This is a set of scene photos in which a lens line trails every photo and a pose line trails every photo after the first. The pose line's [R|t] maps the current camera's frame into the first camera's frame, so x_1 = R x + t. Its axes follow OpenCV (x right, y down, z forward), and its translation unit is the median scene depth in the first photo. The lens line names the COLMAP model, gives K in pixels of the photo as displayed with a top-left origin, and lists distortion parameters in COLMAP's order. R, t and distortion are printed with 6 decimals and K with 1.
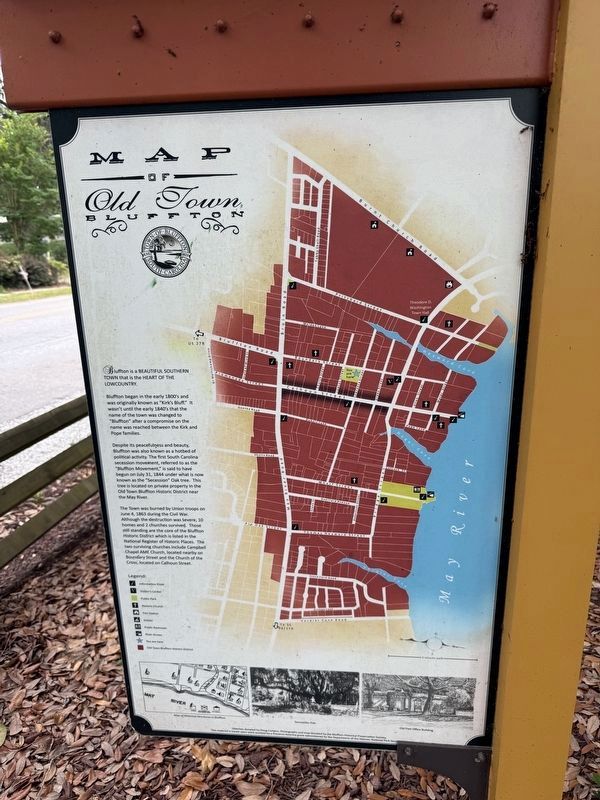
lens RADIAL K [[553.9, 0, 300.4], [0, 553.9, 406.2], [0, 0, 1]] dist [0.018204, -0.003683]
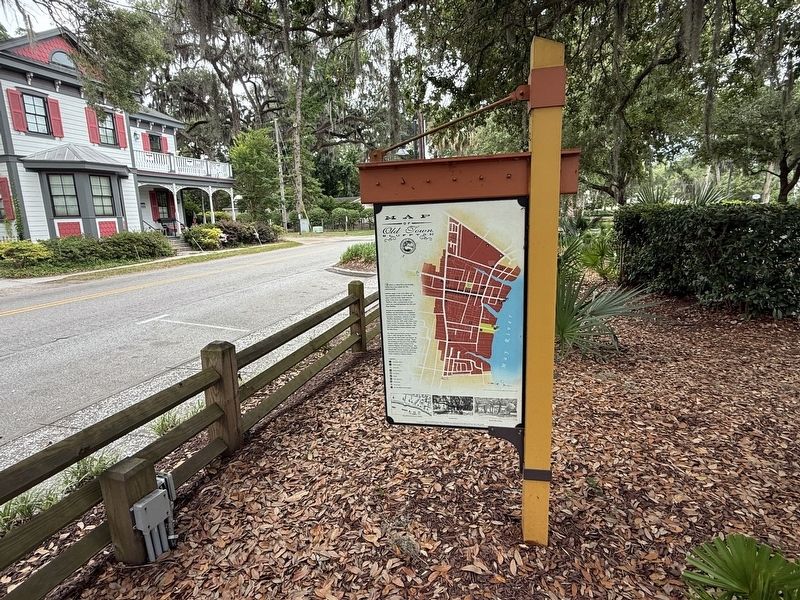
lens RADIAL K [[417.3, 0, 393.1], [0, 417.3, 295.3], [0, 0, 1]] dist [0.007135, 0.000171]
pose [[0.992849, 0.000972, -0.119373, -0.040263], [-0.010293, 0.996940, -0.077491, 0.156116], [0.118932, 0.078166, 0.989821, -1.137010]]
